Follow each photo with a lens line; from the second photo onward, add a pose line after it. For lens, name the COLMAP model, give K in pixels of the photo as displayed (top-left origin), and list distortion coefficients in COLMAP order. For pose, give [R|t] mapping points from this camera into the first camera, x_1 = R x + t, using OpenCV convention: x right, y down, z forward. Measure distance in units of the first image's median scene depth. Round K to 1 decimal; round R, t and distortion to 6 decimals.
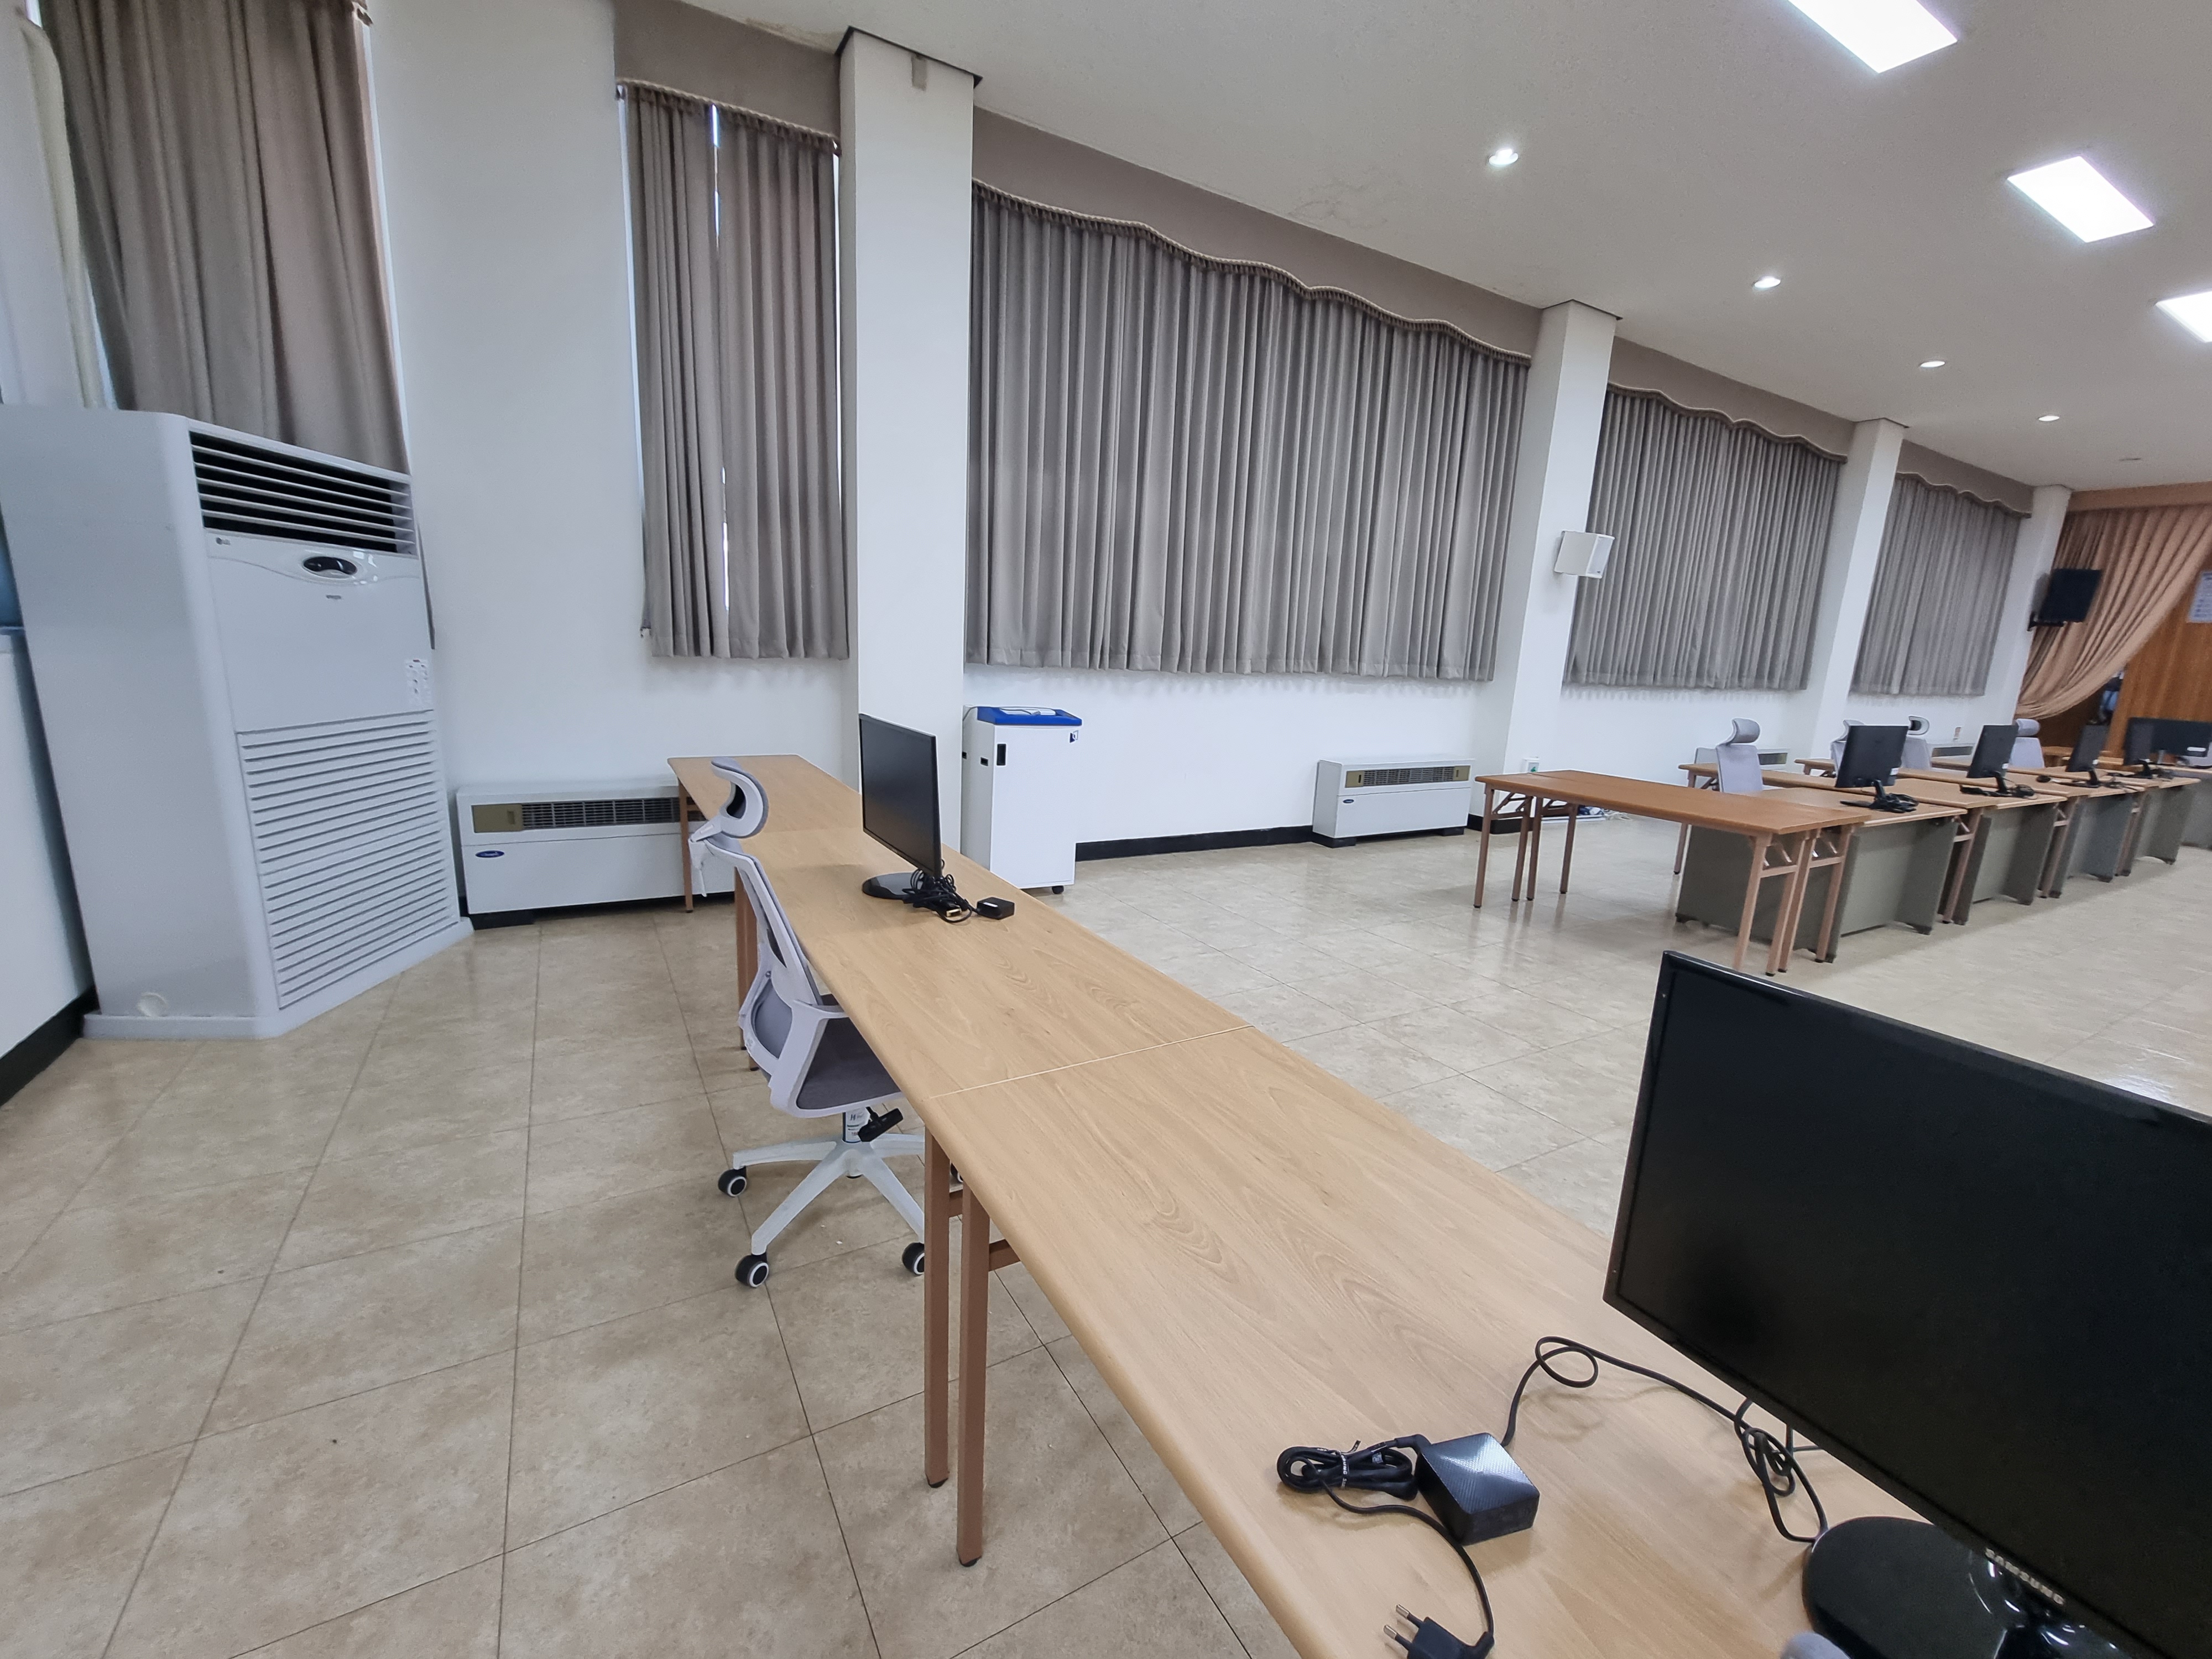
lens RADIAL K [[913.3, 0, 1103.0], [0, 913.3, 838.9], [0, 0, 1]] dist [-0.003031, 0.000155]
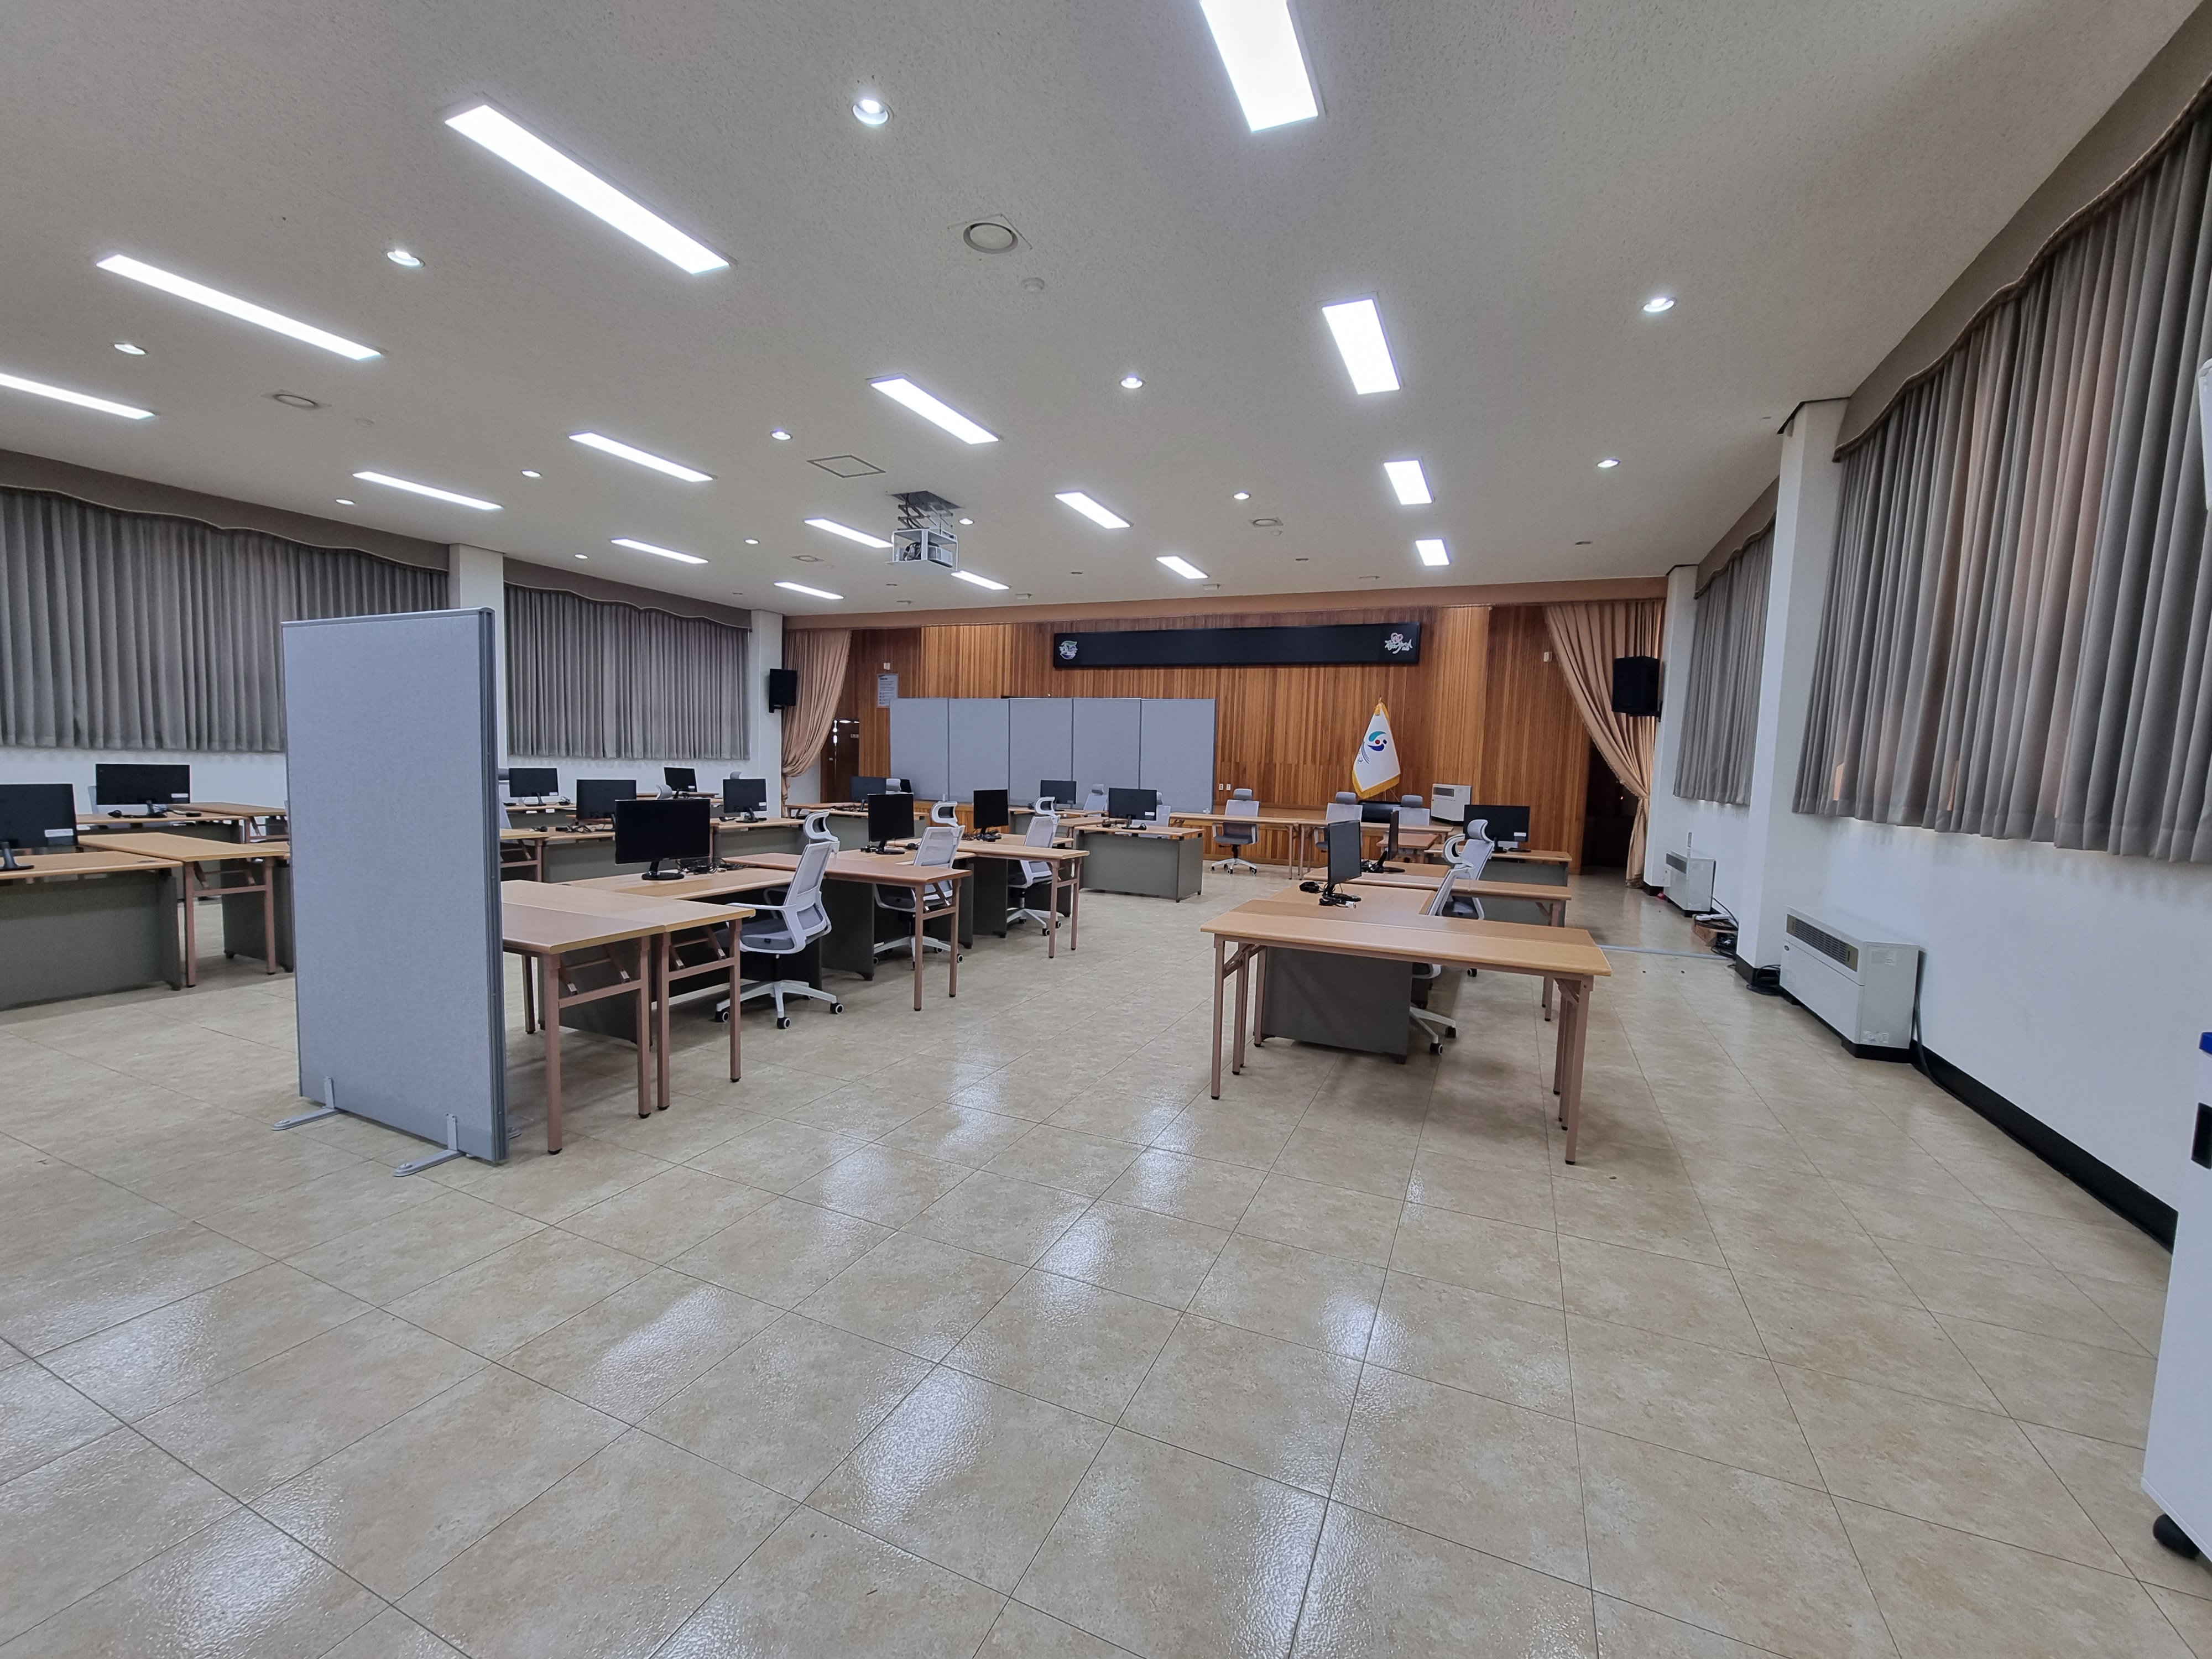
lens RADIAL K [[913.3, 0, 1103.0], [0, 913.3, 838.9], [0, 0, 1]] dist [-0.003031, 0.000155]
pose [[0.812656, -0.067695, 0.578799, 1.135490], [0.124514, 0.990463, -0.058980, 0.195557], [-0.569287, 0.119999, 0.813335, -0.716125]]
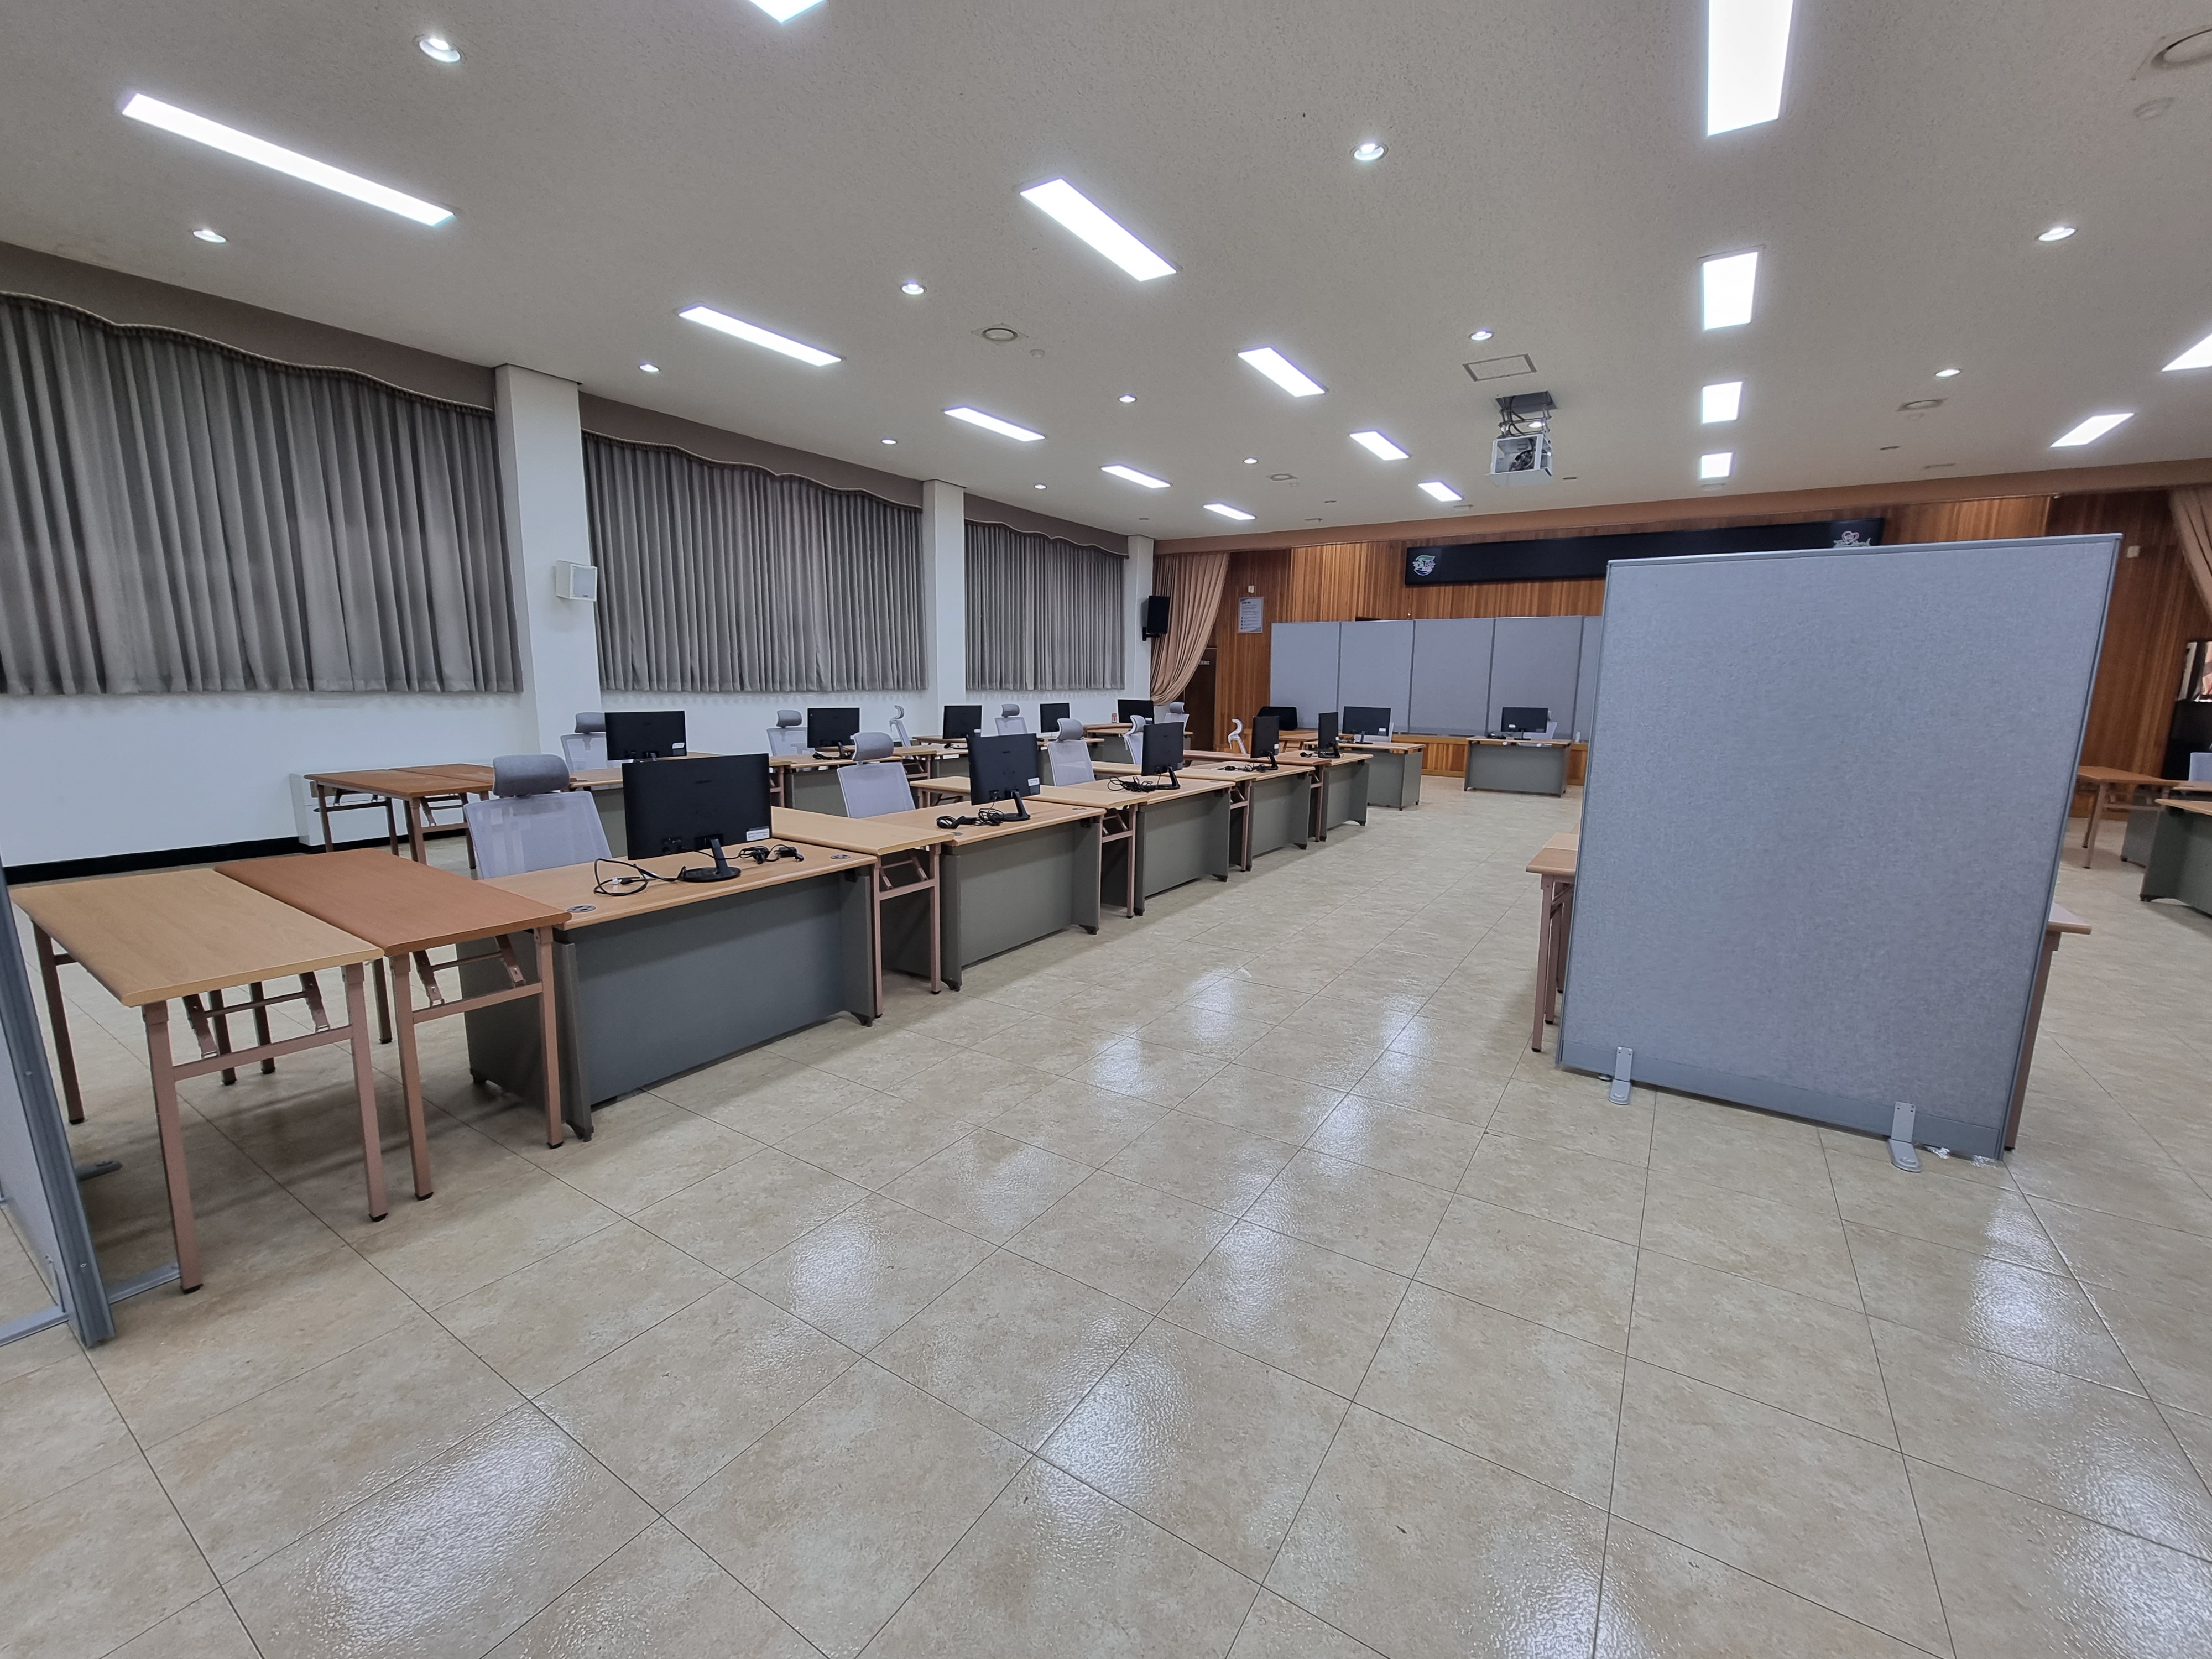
lens RADIAL K [[913.3, 0, 1103.0], [0, 913.3, 838.9], [0, 0, 1]] dist [-0.003031, 0.000155]
pose [[0.891282, -0.110158, 0.439865, 0.608998], [0.120162, 0.992741, 0.005138, 0.095826], [-0.437238, 0.048276, 0.898049, -0.345547]]
